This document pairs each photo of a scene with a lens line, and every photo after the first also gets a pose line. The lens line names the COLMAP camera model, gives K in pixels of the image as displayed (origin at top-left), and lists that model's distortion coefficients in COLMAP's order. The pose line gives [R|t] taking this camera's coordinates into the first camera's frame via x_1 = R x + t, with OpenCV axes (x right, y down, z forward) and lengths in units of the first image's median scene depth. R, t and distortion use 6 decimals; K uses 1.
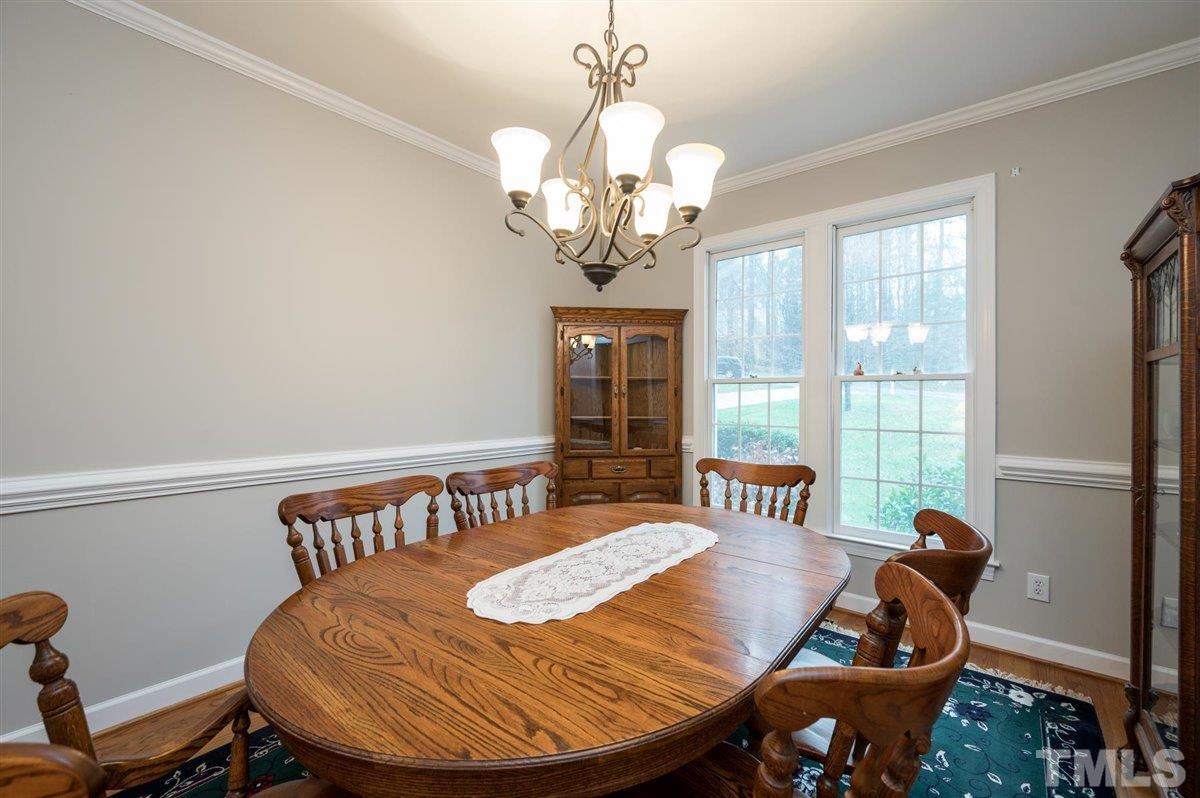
lens RADIAL K [[502.1, 0, 594.9], [0, 502.1, 397.4], [0, 0, 1]] dist [0.008167, -0.001533]
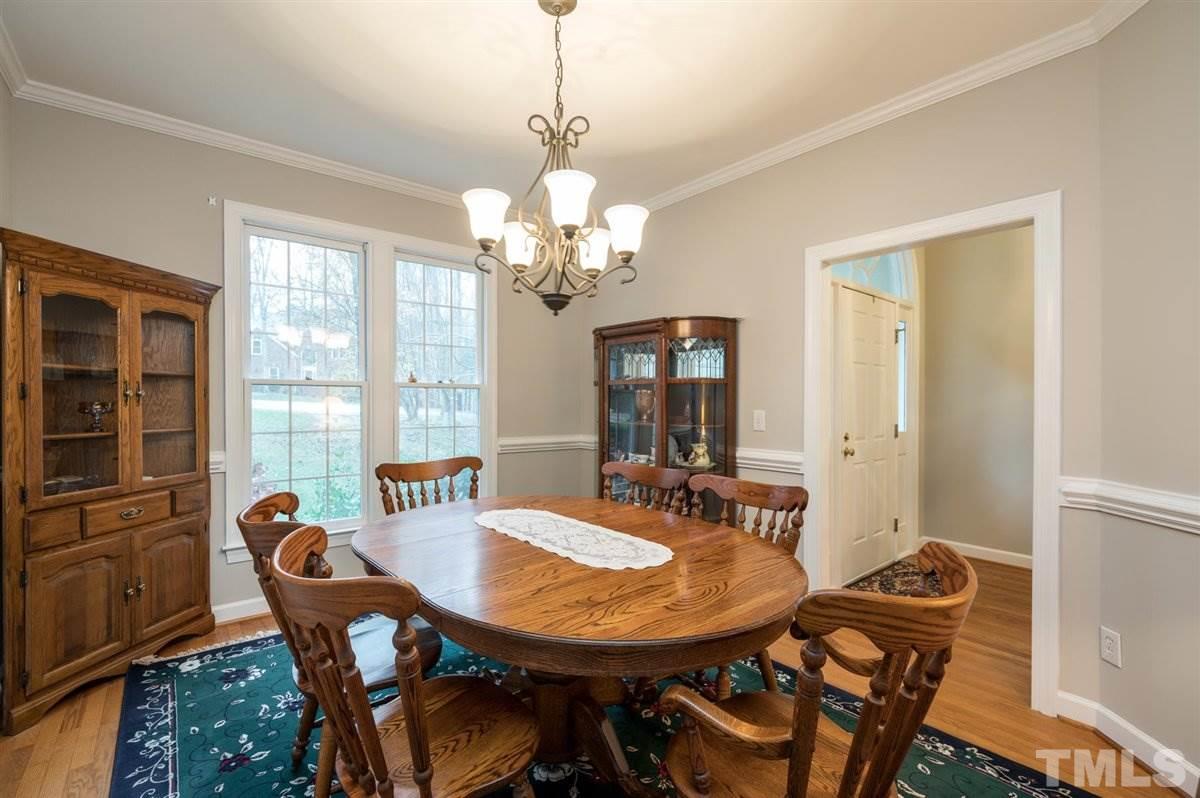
lens RADIAL K [[535.7, 0, 599.6], [0, 535.7, 403.2], [0, 0, 1]] dist [0.003023, 0.000239]
pose [[0.165914, -0.007894, 0.986109, -0.531525], [-0.000600, 0.999967, 0.008106, -0.003554], [-0.986140, -0.001937, 0.165904, 0.293832]]
